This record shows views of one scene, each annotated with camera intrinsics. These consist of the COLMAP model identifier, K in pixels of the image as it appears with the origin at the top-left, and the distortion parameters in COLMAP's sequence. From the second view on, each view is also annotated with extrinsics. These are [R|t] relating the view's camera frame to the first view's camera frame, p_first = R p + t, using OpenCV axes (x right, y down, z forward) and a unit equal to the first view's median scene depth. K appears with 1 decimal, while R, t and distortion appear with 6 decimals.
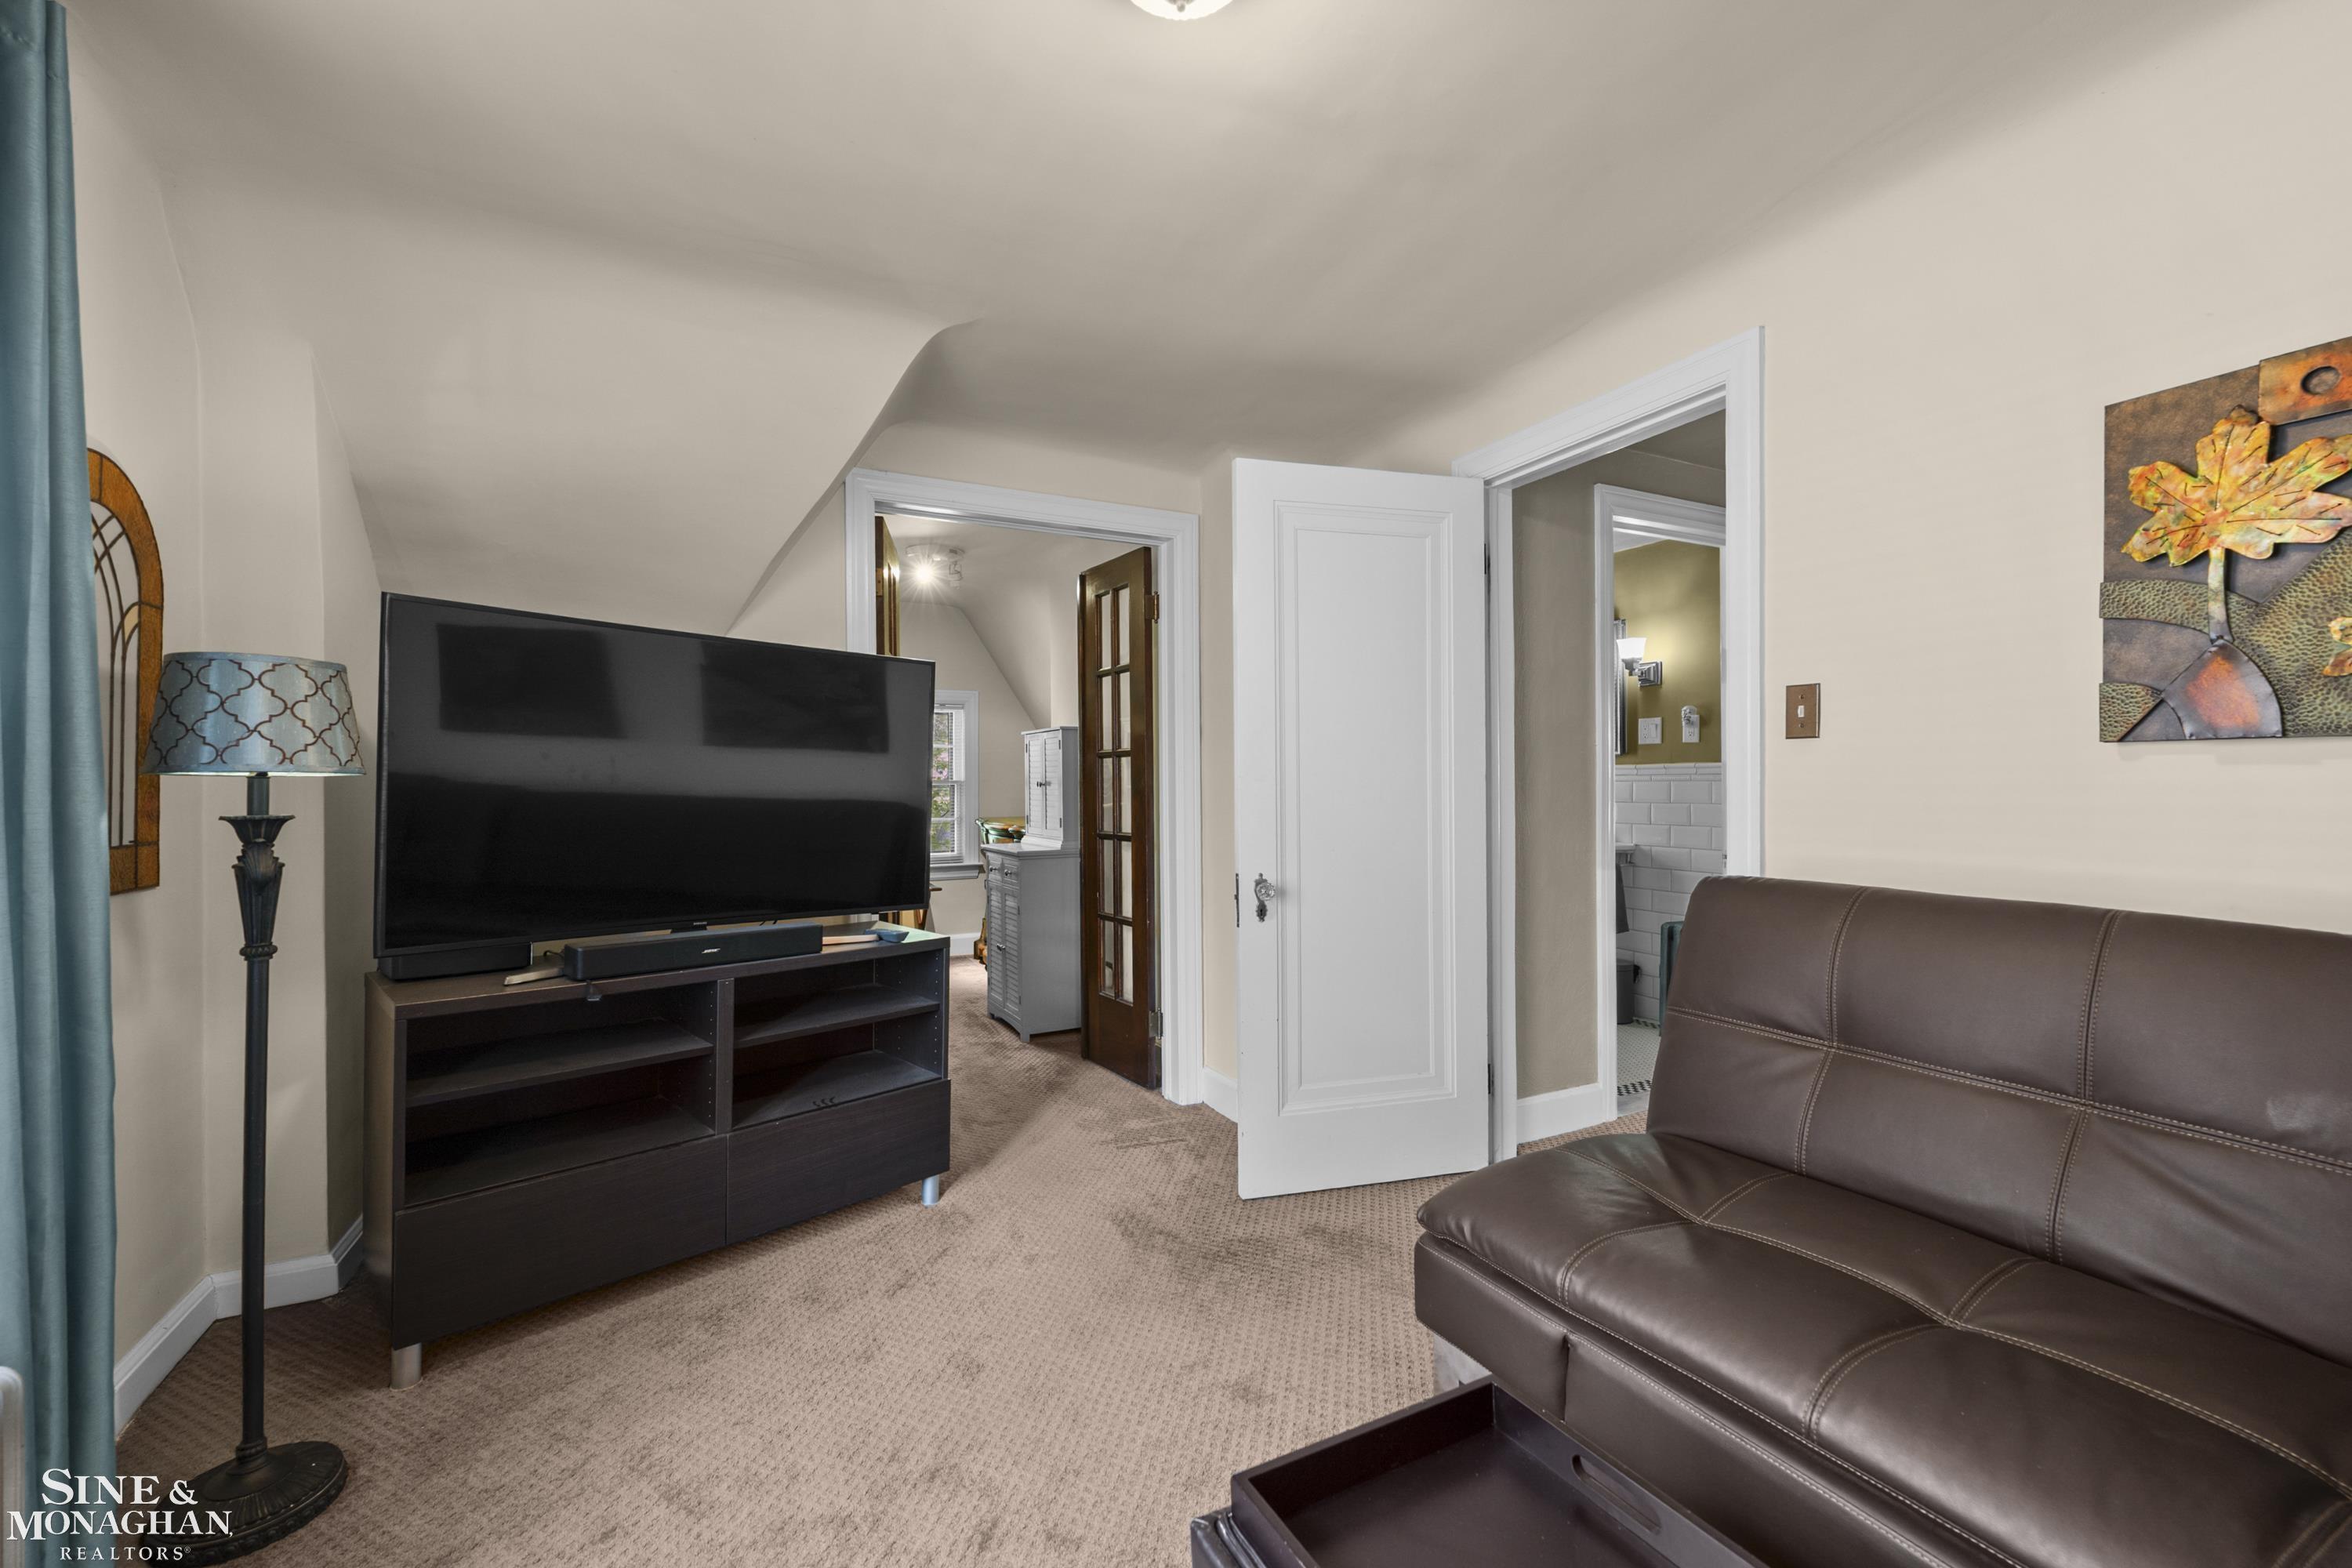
lens RADIAL K [[956.2, 0, 1181.0], [0, 956.2, 768.1], [0, 0, 1]] dist [-0.001936, -0.000183]
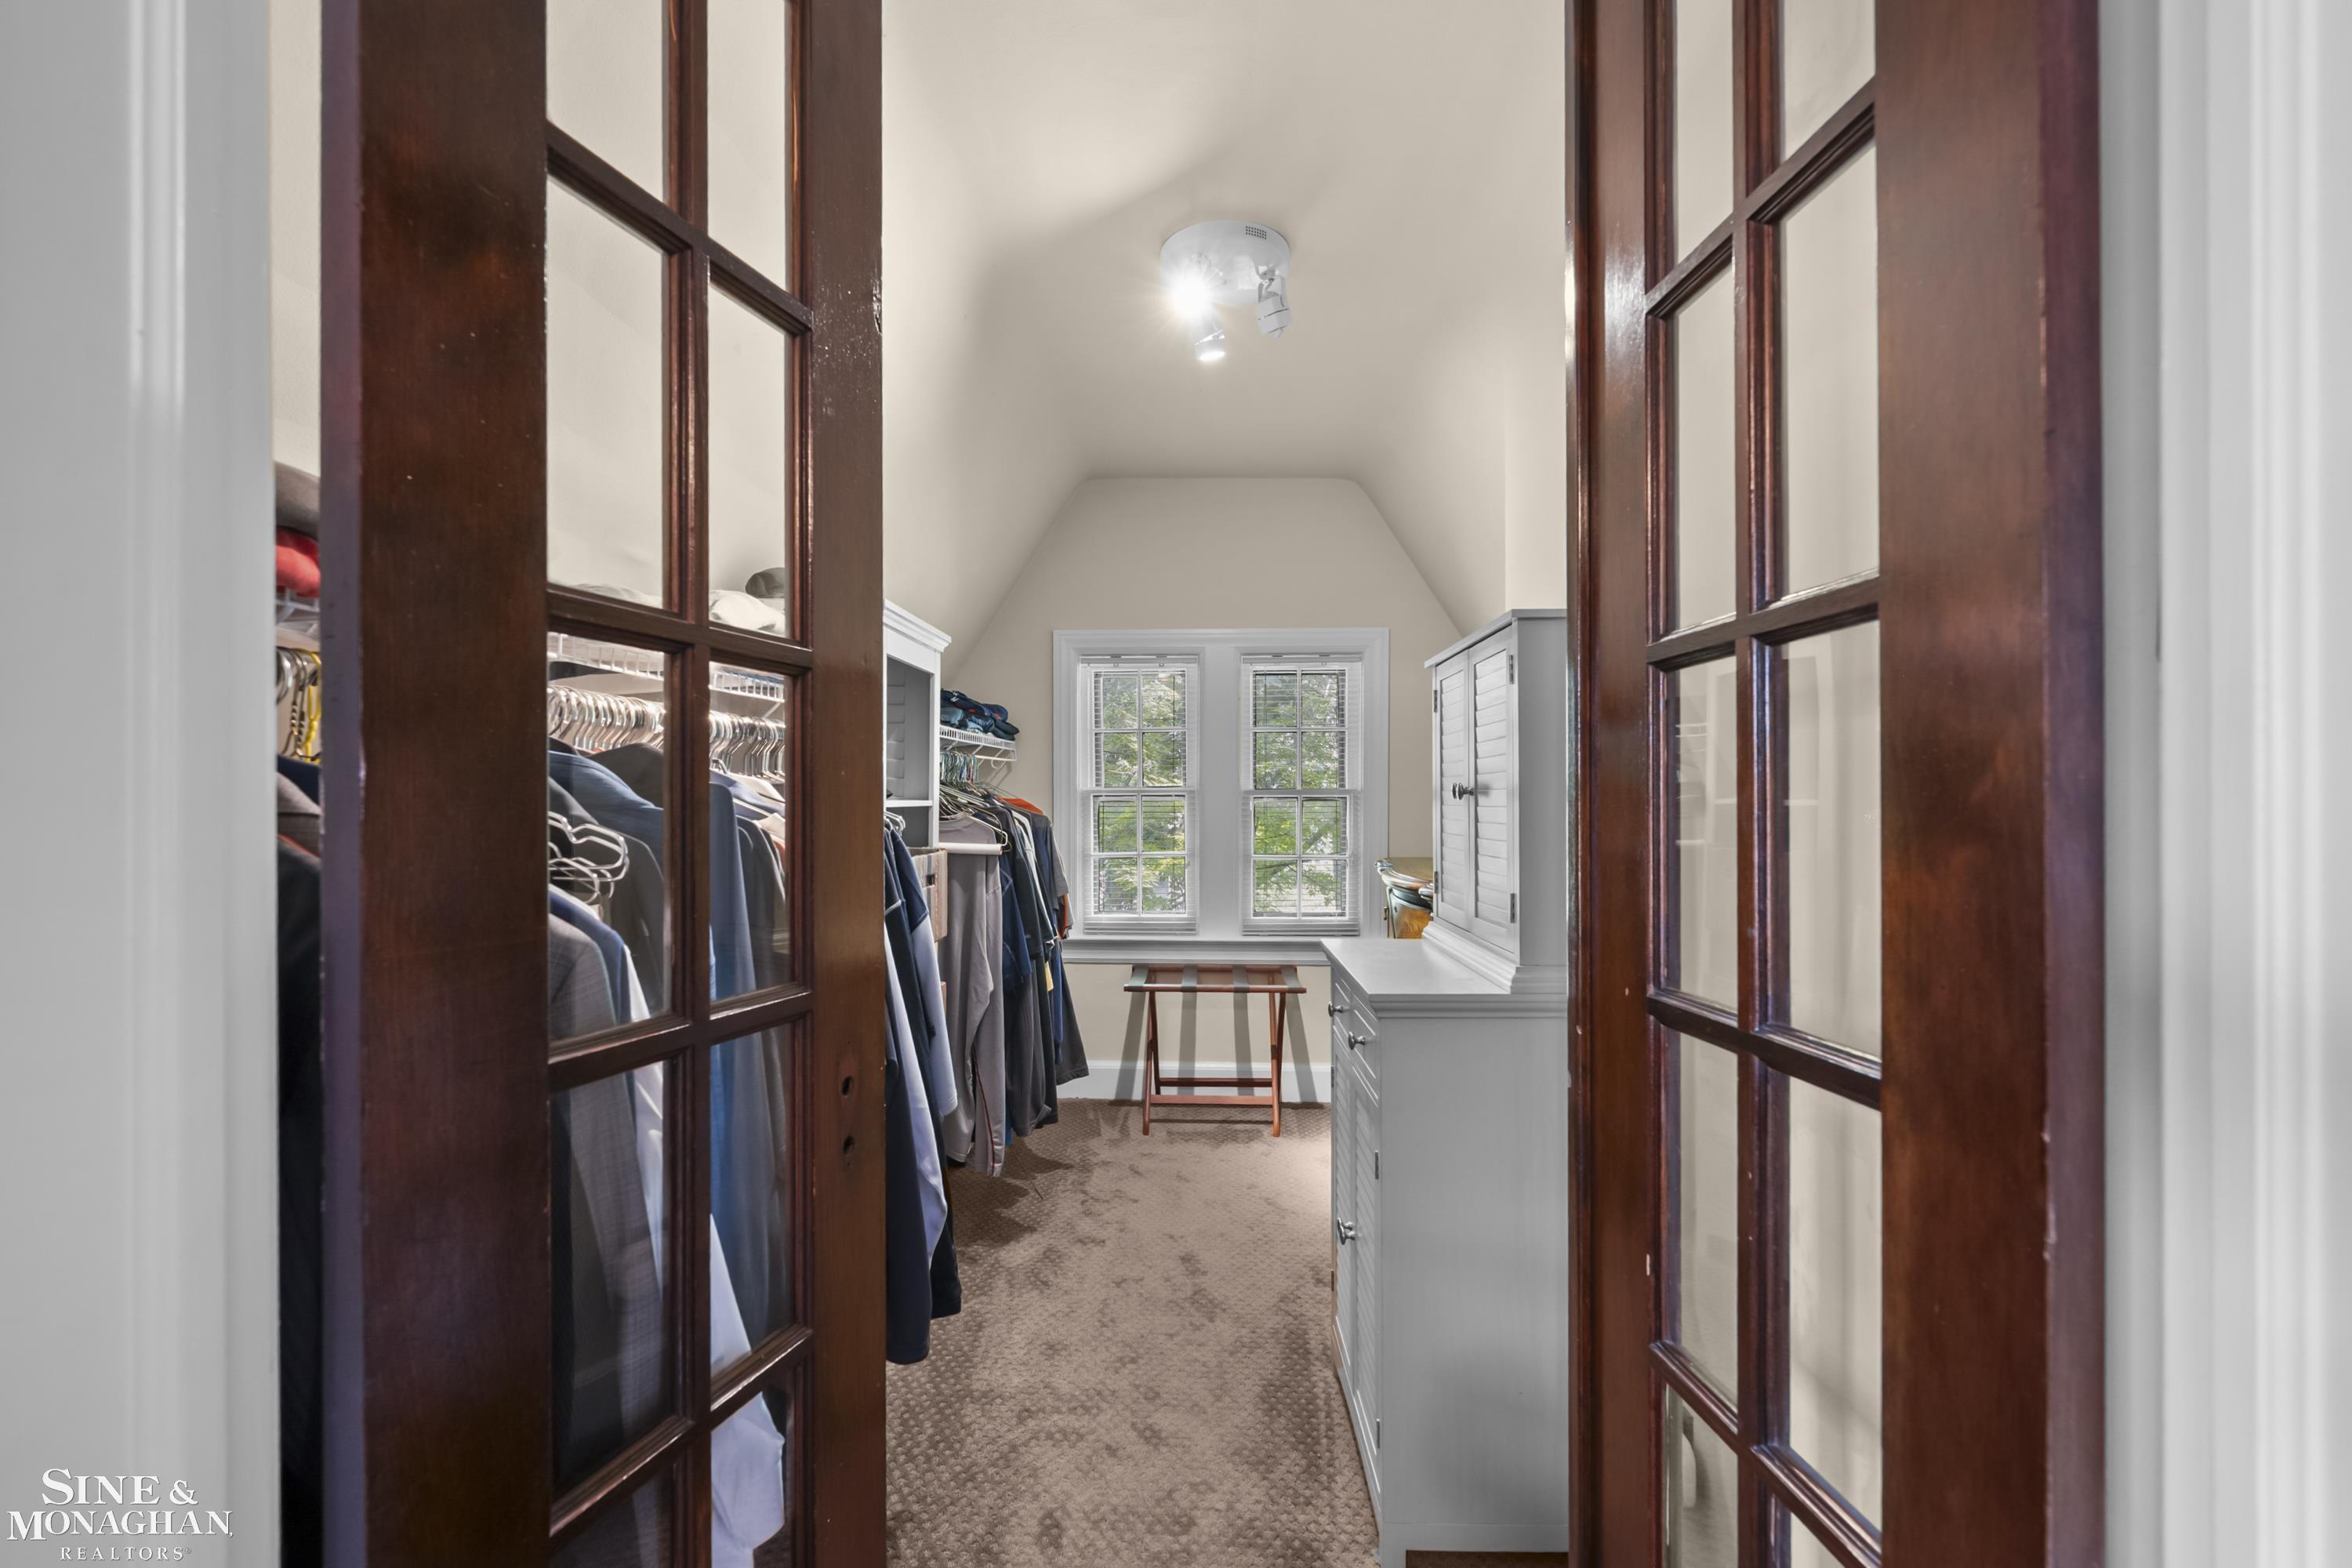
lens RADIAL K [[956.2, 0, 1181.0], [0, 956.2, 768.1], [0, 0, 1]] dist [-0.001936, -0.000183]
pose [[0.874159, 0.004818, -0.485615, -0.066160], [-0.013038, 0.999823, -0.013551, 0.015080], [0.485464, 0.018177, 0.874068, 0.657106]]
